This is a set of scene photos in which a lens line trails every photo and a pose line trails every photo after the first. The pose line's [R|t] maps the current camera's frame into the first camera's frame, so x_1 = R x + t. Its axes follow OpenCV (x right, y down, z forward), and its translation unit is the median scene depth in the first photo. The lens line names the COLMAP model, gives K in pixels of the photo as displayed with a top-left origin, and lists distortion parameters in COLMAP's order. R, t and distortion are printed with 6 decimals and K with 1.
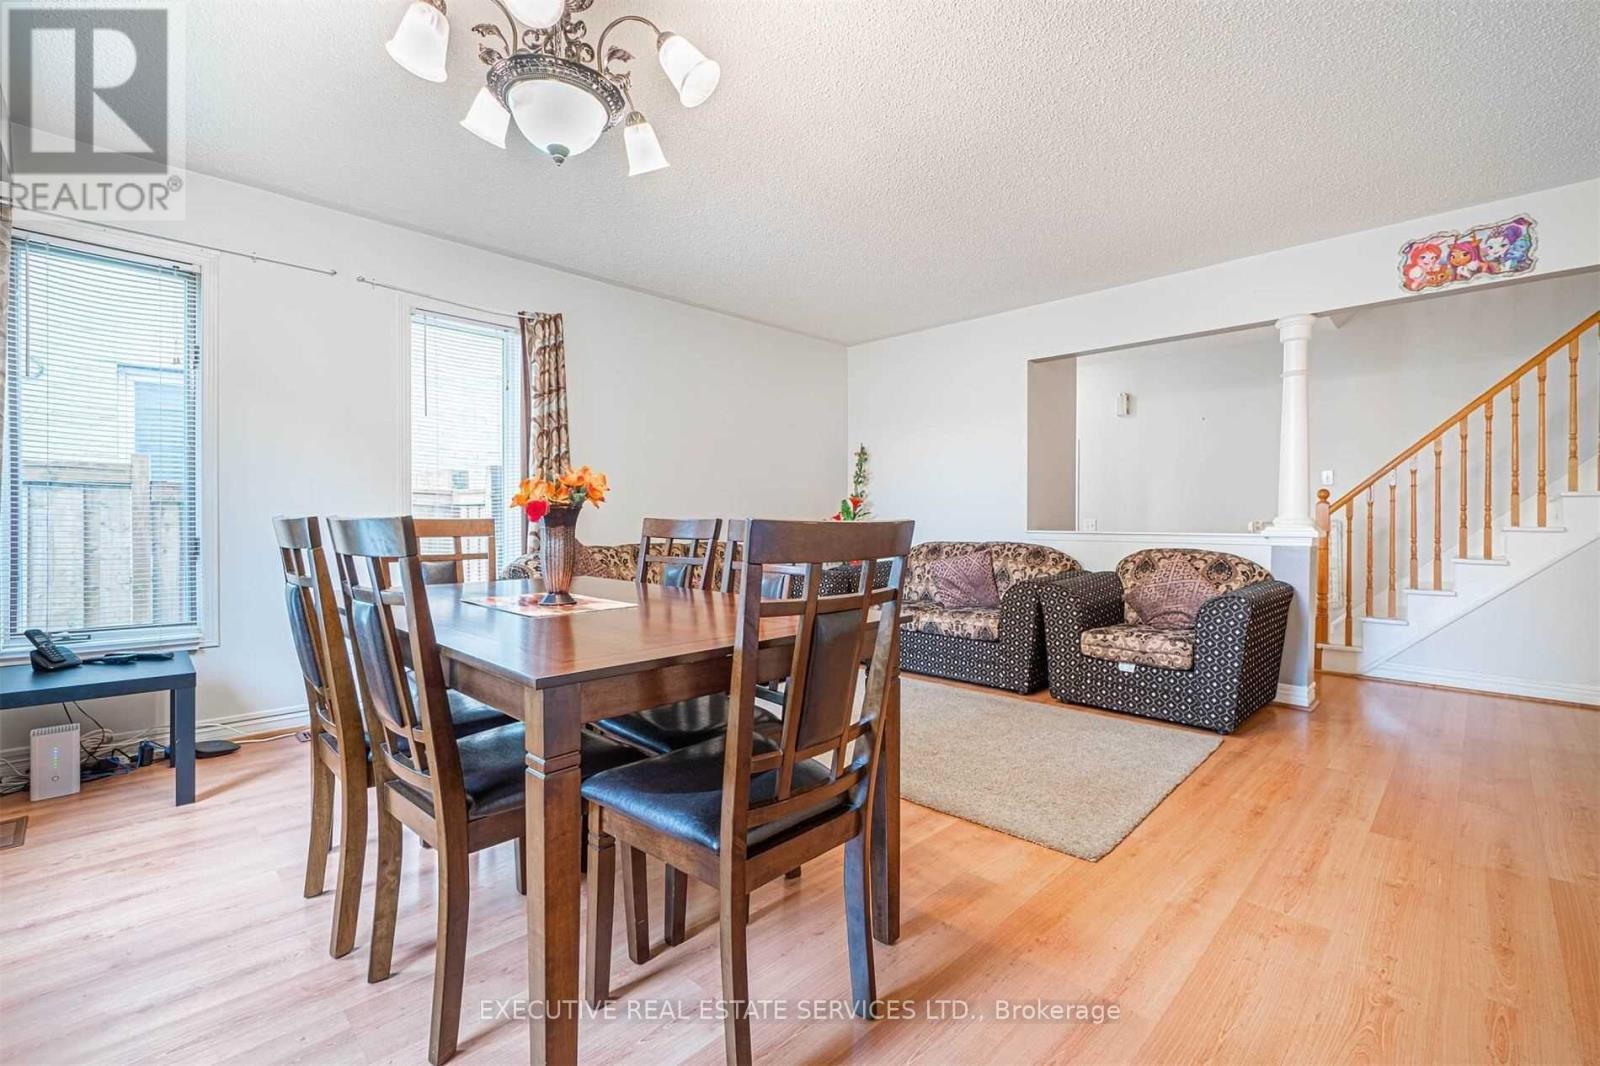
lens RADIAL K [[691.4, 0, 791.5], [0, 691.4, 523.1], [0, 0, 1]] dist [-0.001592, 0.000079]
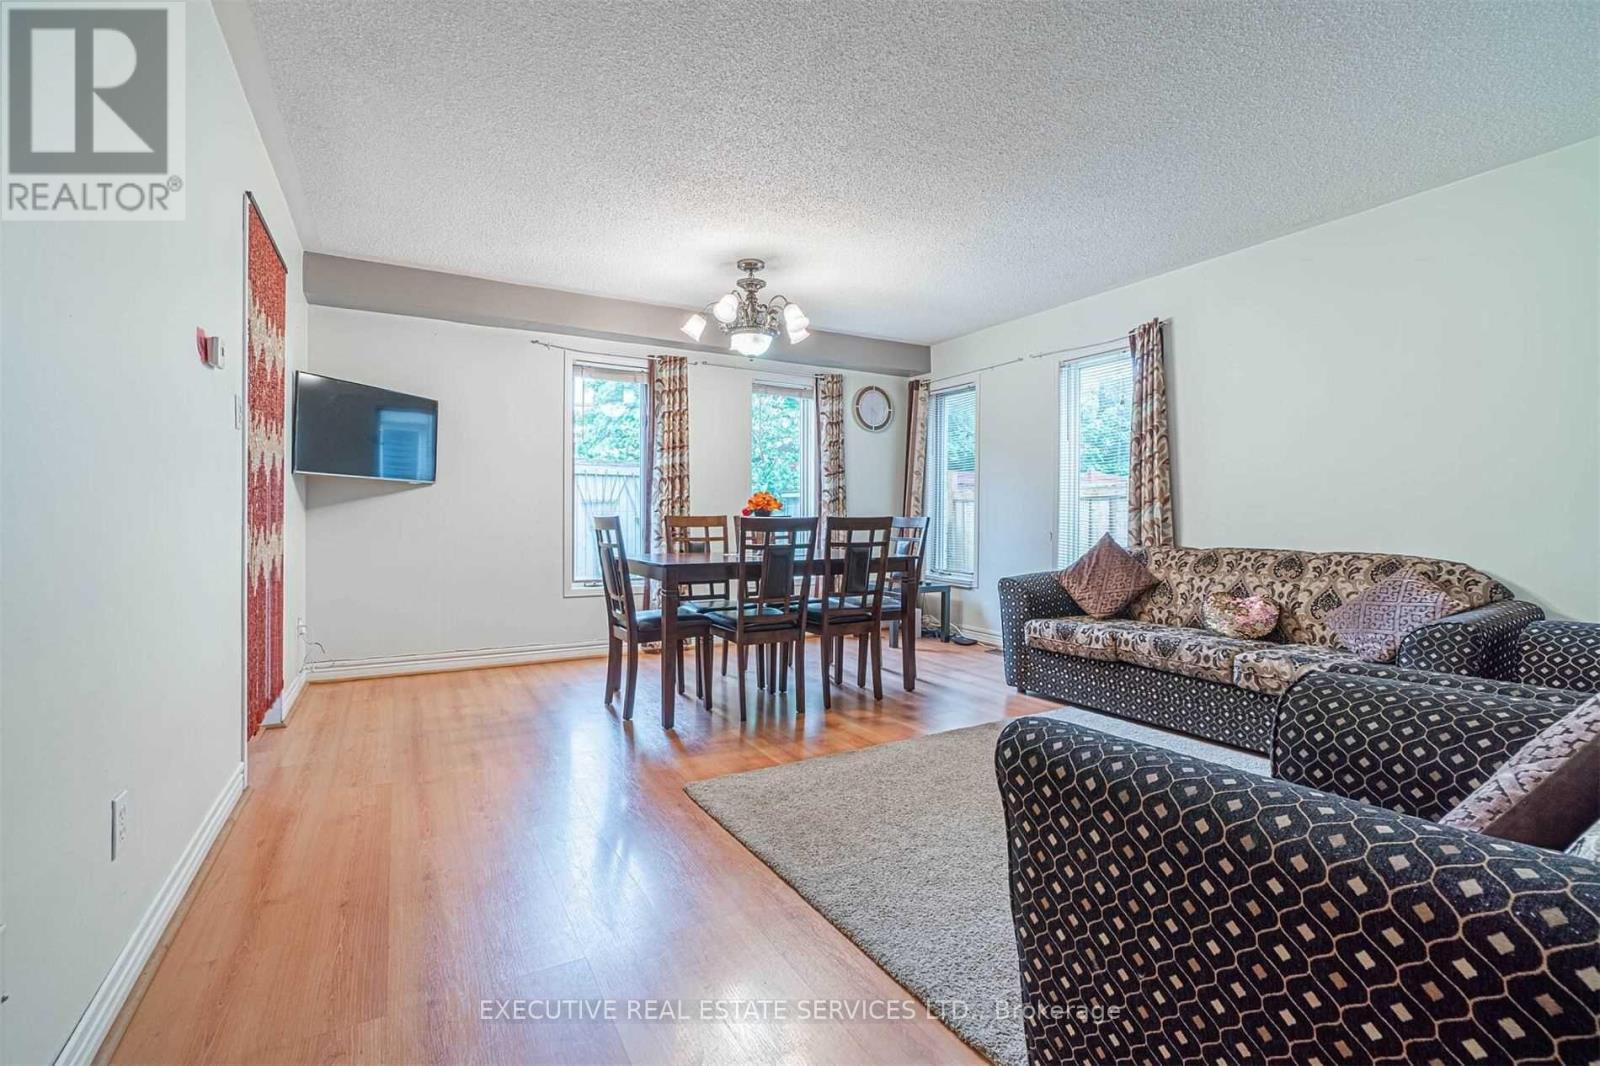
lens RADIAL K [[710.0, 0, 796.8], [0, 710.0, 505.2], [0, 0, 1]] dist [0.000622, -0.000004]
pose [[-0.261707, -0.019634, -0.964948, 0.838378], [-0.010360, 0.999793, -0.017533, -0.001350], [0.965092, 0.005409, -0.261856, 0.785696]]
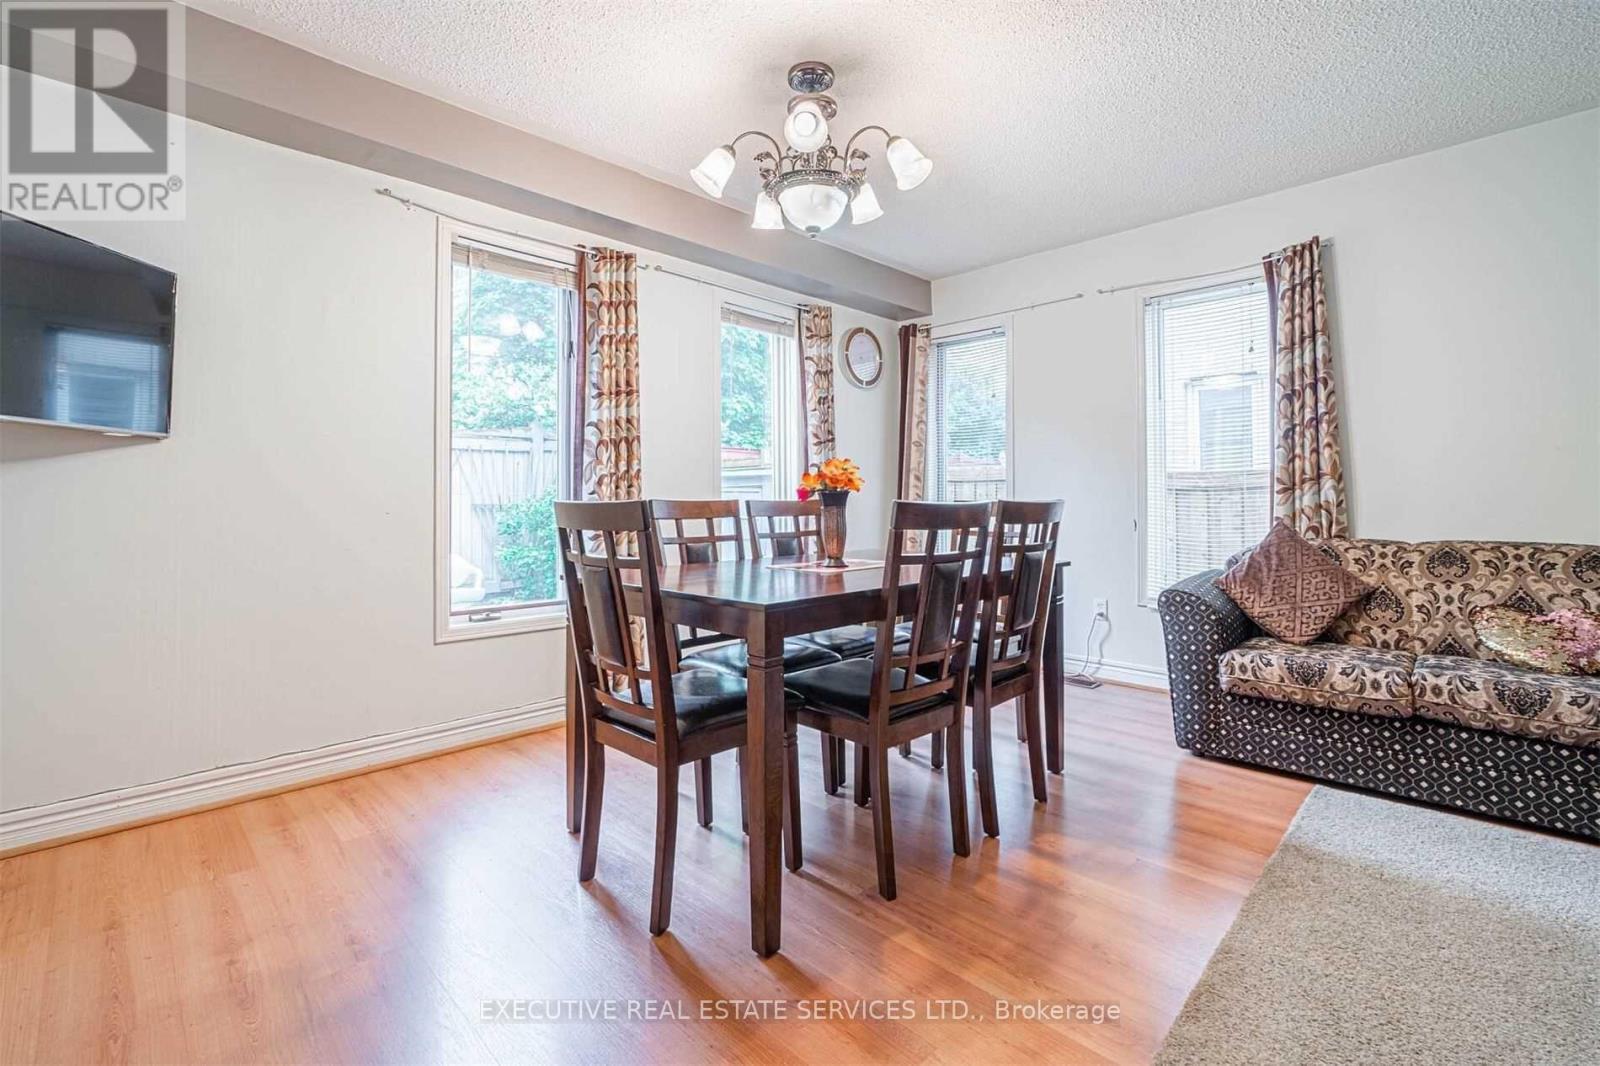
lens RADIAL K [[708.5, 0, 801.4], [0, 708.5, 481.8], [0, 0, 1]] dist [-0.002184, 0.000337]
pose [[0.004782, -0.030956, -0.999509, 0.459726], [-0.005663, 0.999504, -0.030983, 0.000061], [0.999973, 0.005809, 0.004604, 0.432465]]
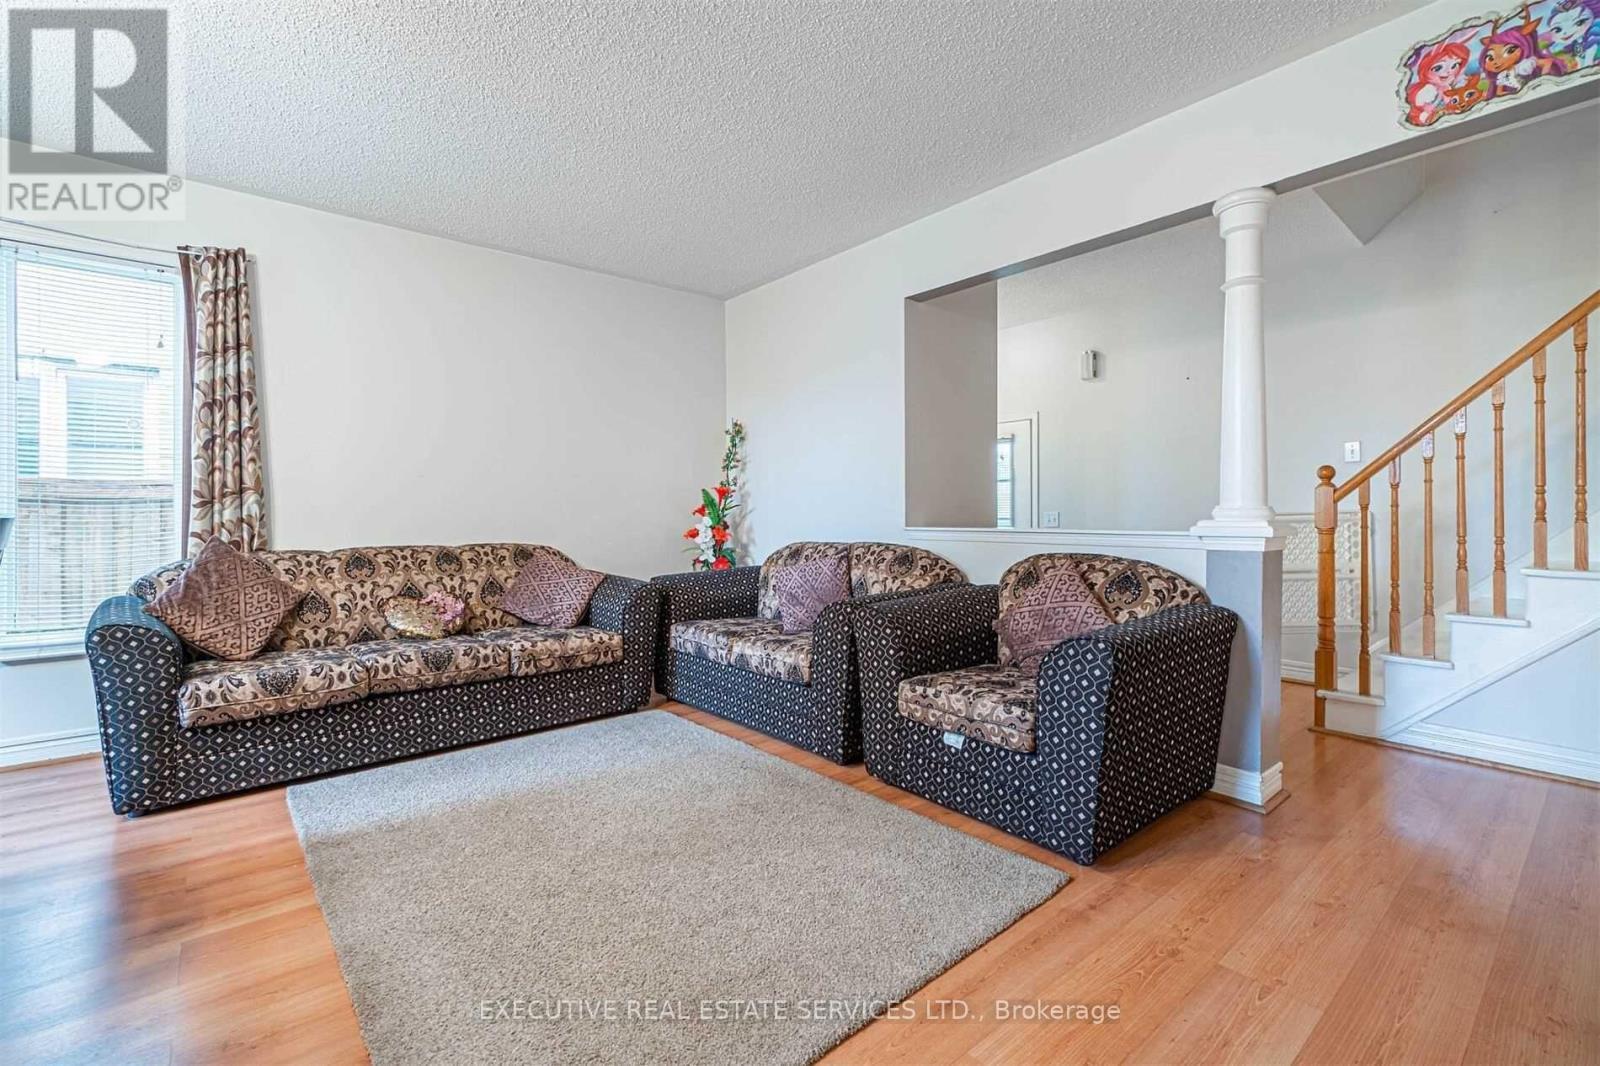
lens RADIAL K [[696.3, 0, 785.2], [0, 696.3, 513.4], [0, 0, 1]] dist [-0.001203, 0.000503]
pose [[0.995260, -0.006294, -0.097043, 0.349160], [0.005678, 0.999962, -0.006622, 0.000446], [0.097081, 0.006040, 0.995258, 0.298173]]
